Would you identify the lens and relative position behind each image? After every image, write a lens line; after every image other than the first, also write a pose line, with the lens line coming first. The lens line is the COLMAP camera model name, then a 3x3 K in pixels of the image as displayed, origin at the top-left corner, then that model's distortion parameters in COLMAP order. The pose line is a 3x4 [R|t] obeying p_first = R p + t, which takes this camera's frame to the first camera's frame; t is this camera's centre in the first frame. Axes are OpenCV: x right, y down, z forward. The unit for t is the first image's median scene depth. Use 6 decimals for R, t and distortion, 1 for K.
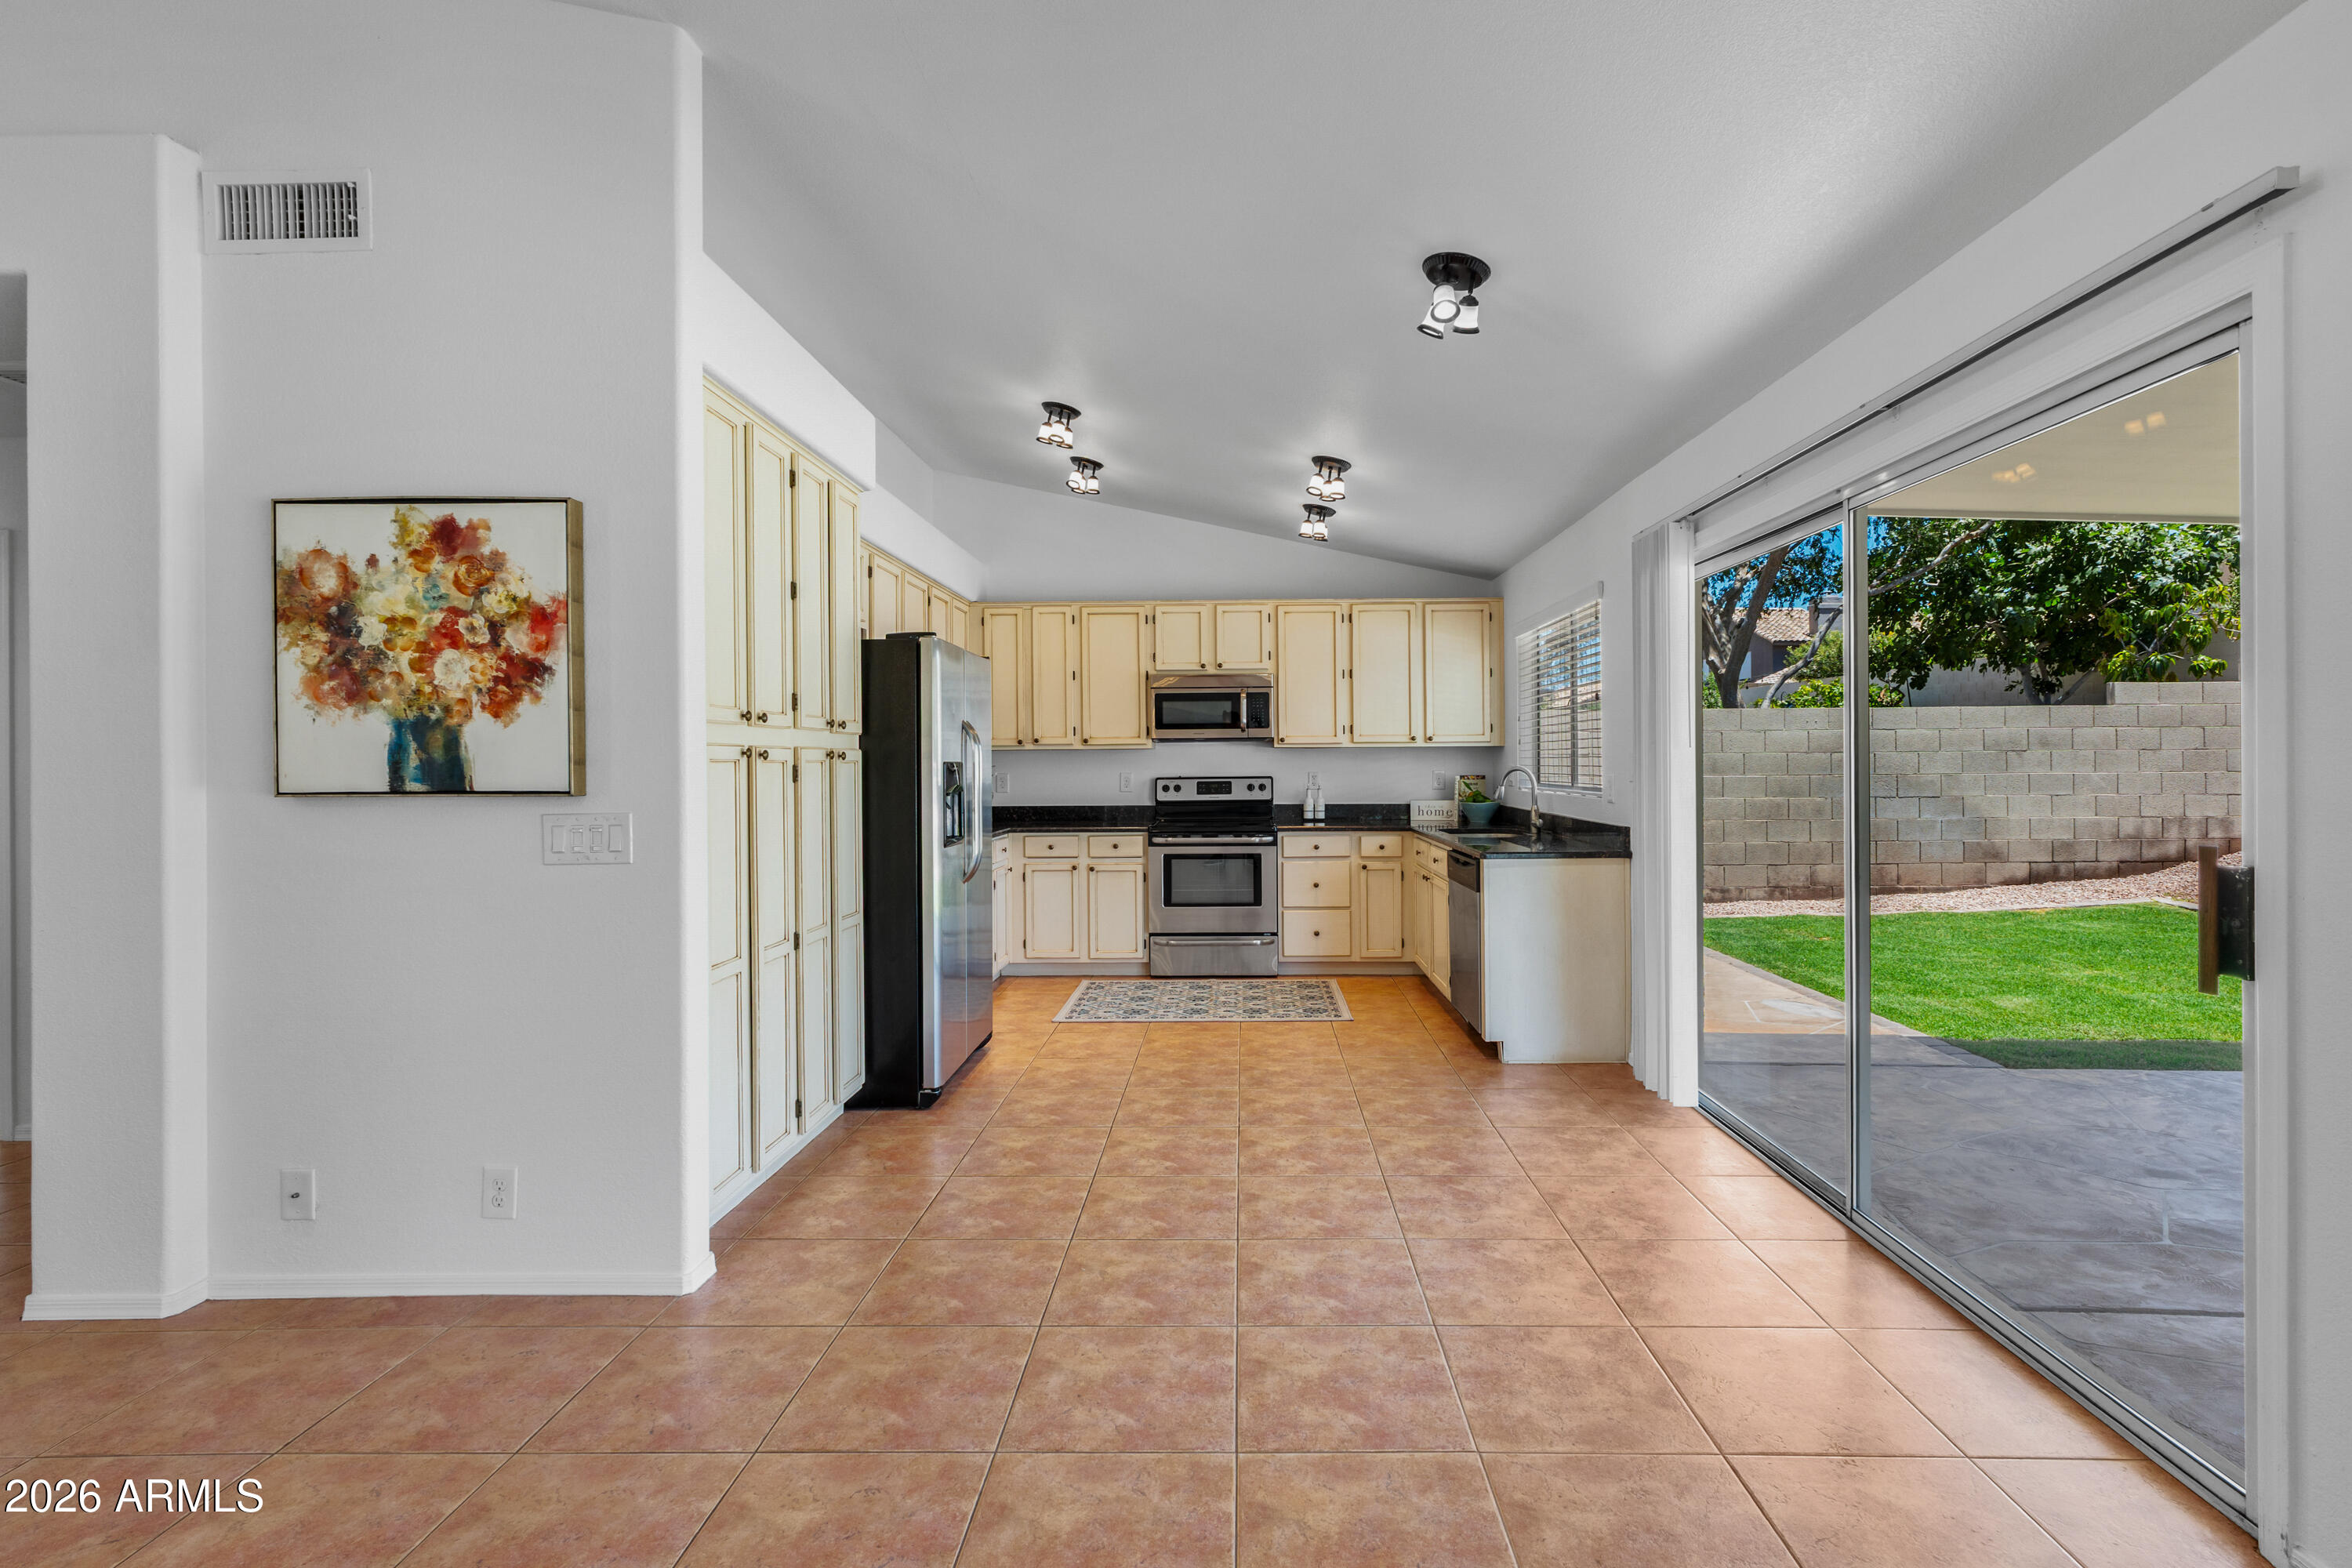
lens RADIAL K [[1086.0, 0, 1232.6], [0, 1086.0, 762.2], [0, 0, 1]] dist [-0.006126, 0.005345]
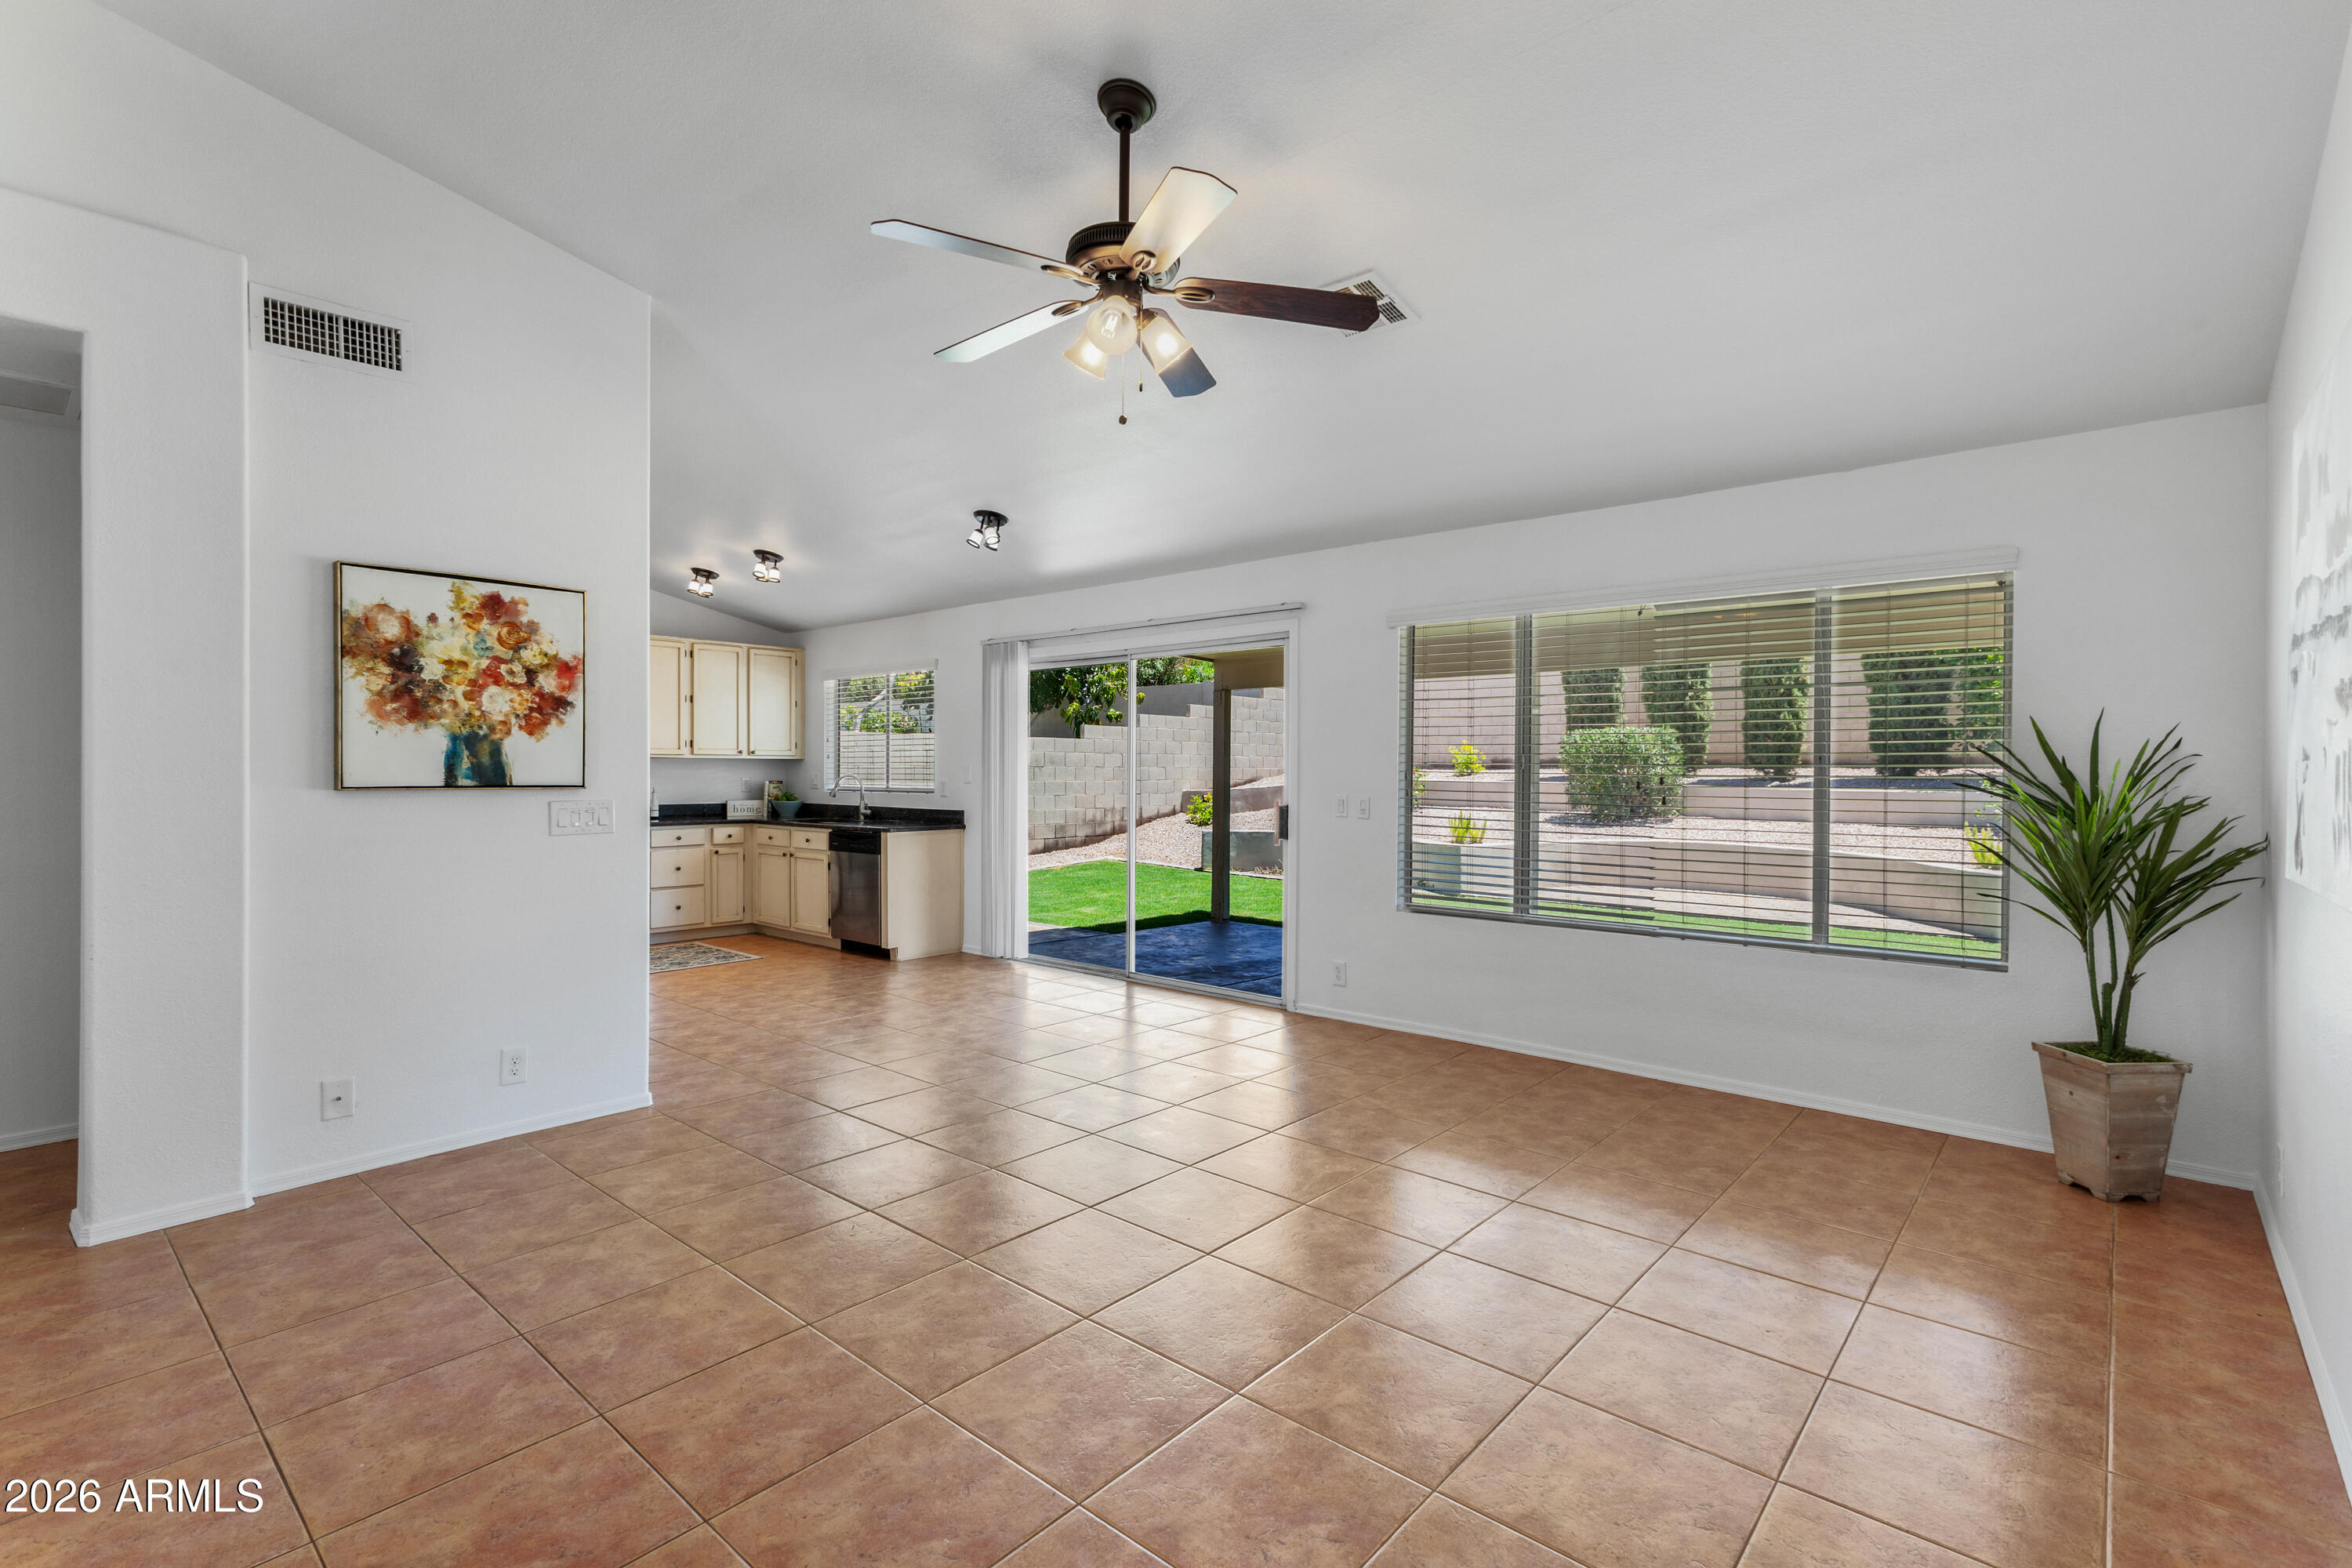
lens RADIAL K [[1087.5, 0, 1178.2], [0, 1087.5, 770.8], [0, 0, 1]] dist [0.003792, 0.001129]
pose [[0.653369, 0.008695, 0.756990, -0.749080], [-0.007299, 0.999960, -0.005187, 0.005109], [-0.757005, -0.002137, 0.653406, -0.378862]]
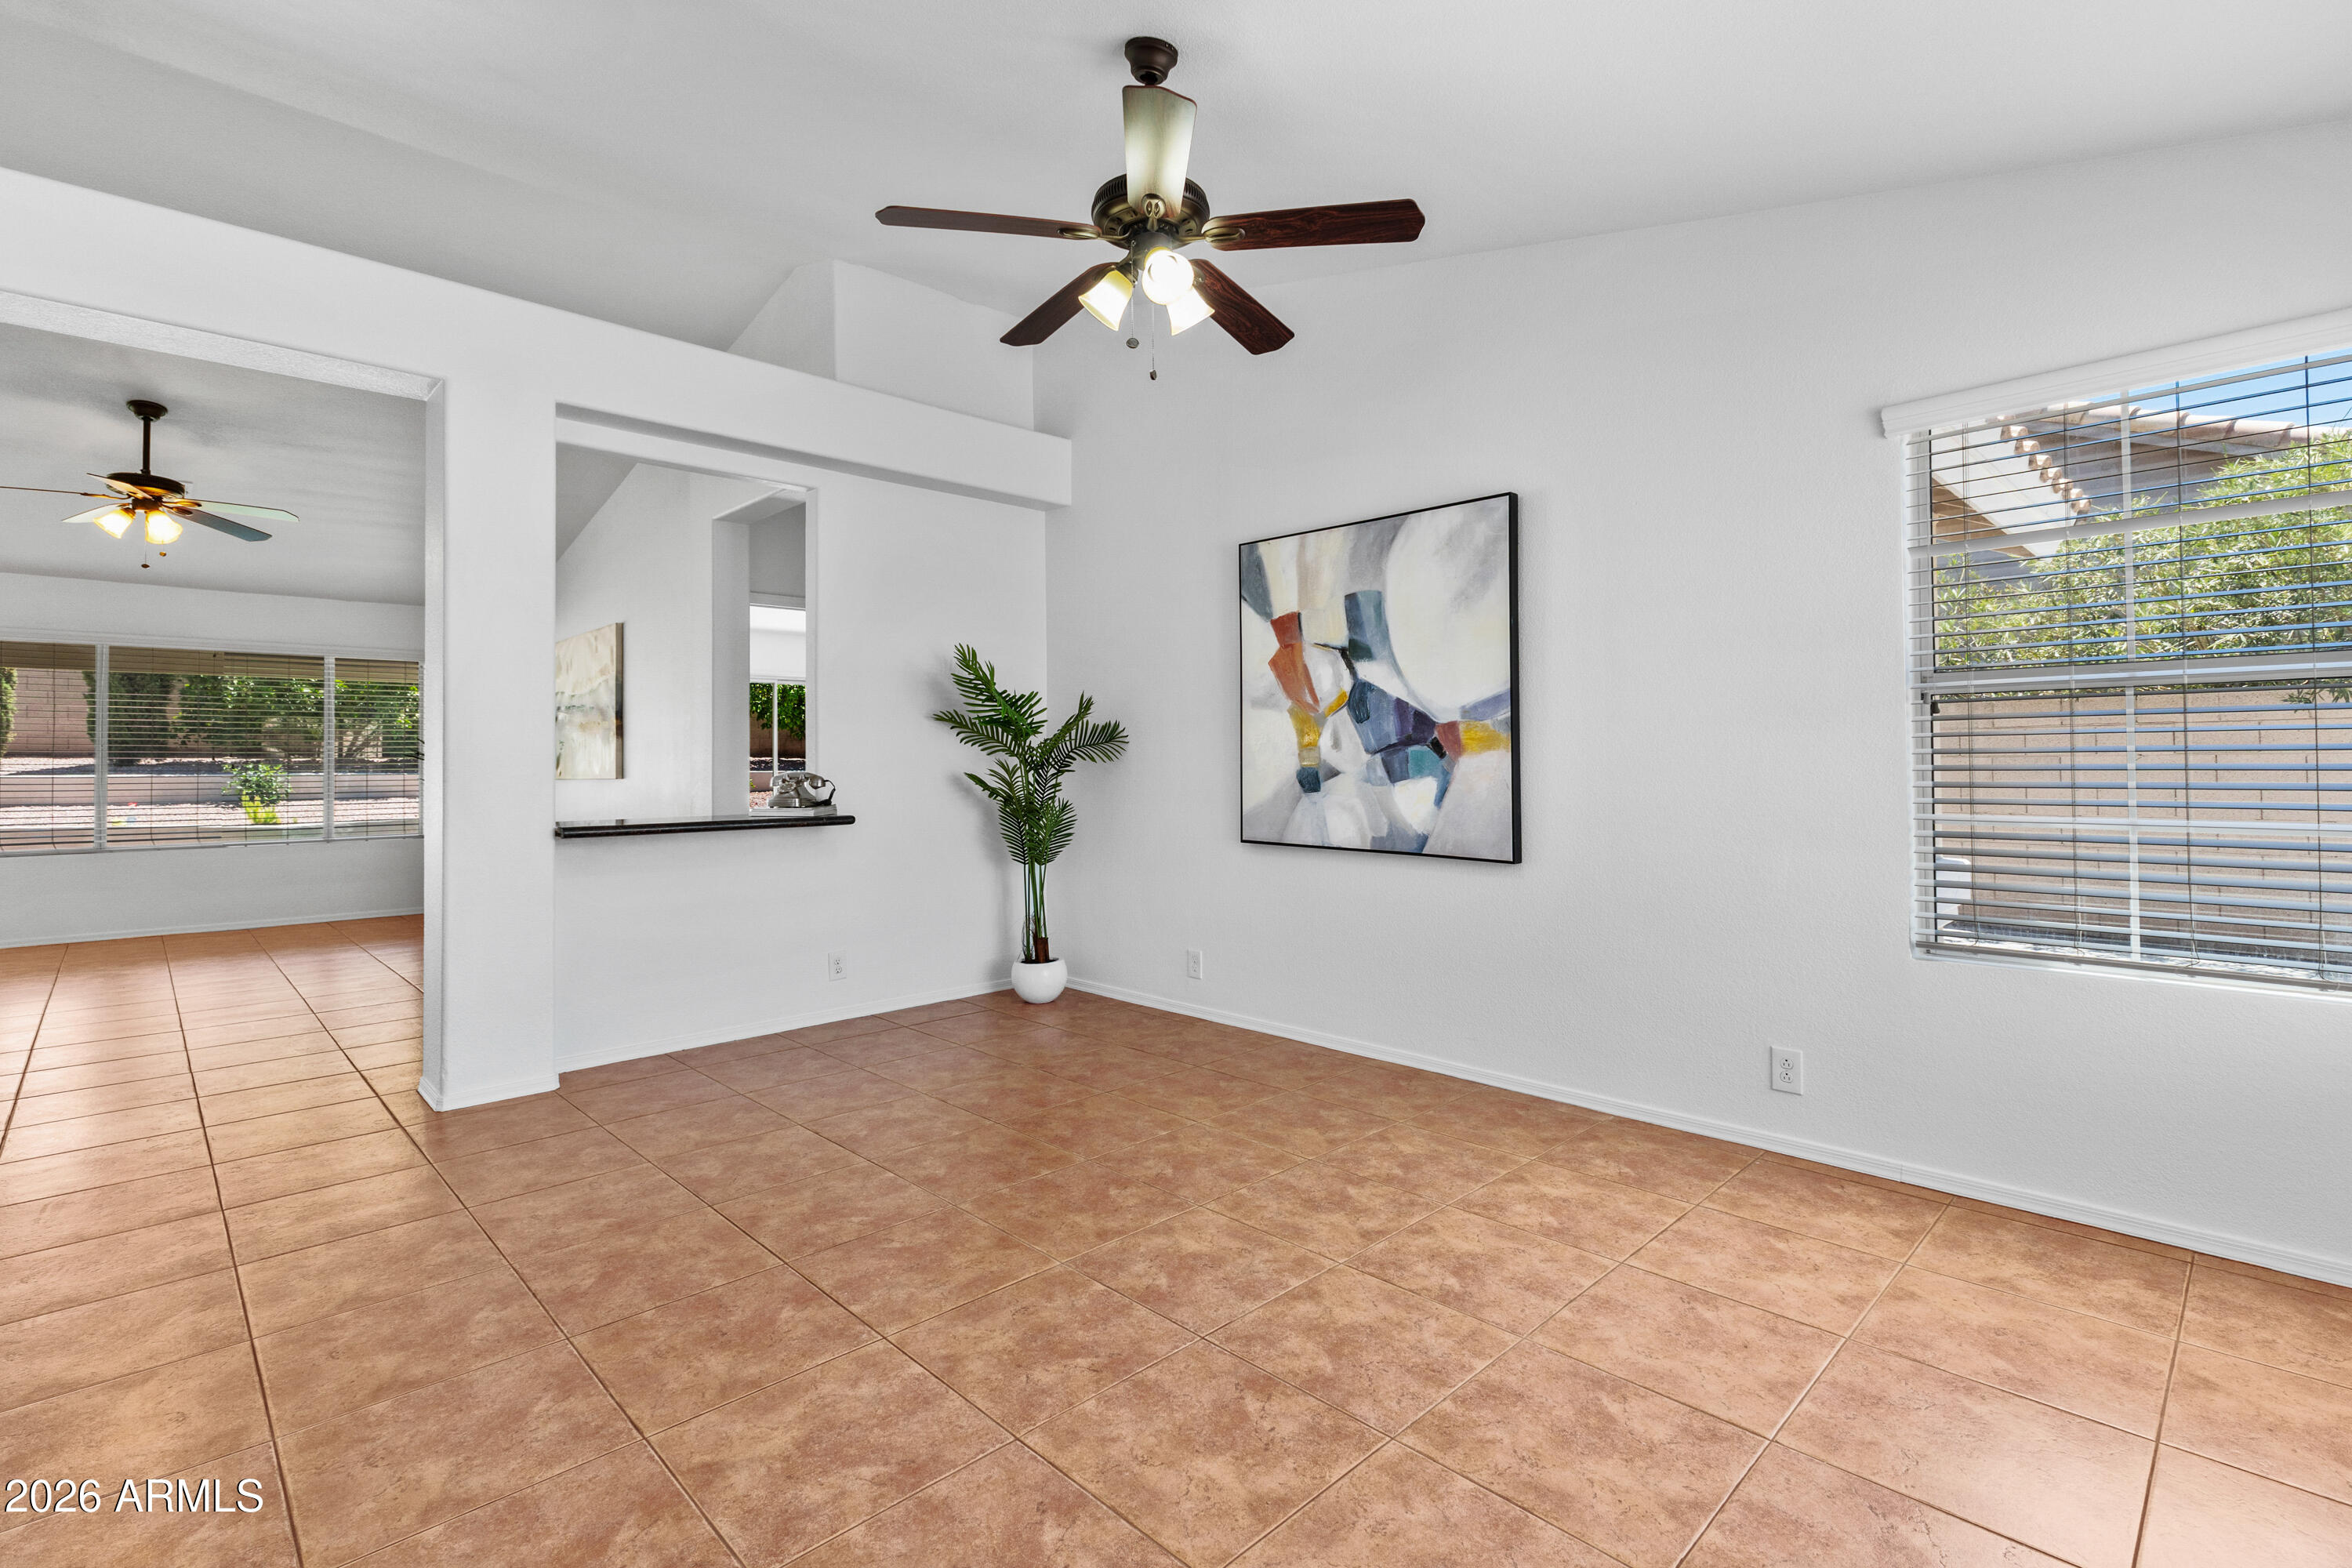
lens RADIAL K [[1086.0, 0, 1195.4], [0, 1086.0, 752.6], [0, 0, 1]] dist [-0.006126, 0.005345]
pose [[-0.706632, 0.020163, 0.707294, -2.067727], [0.012954, 0.999795, -0.015559, 0.050226], [-0.707463, -0.001833, -0.706748, 0.111521]]
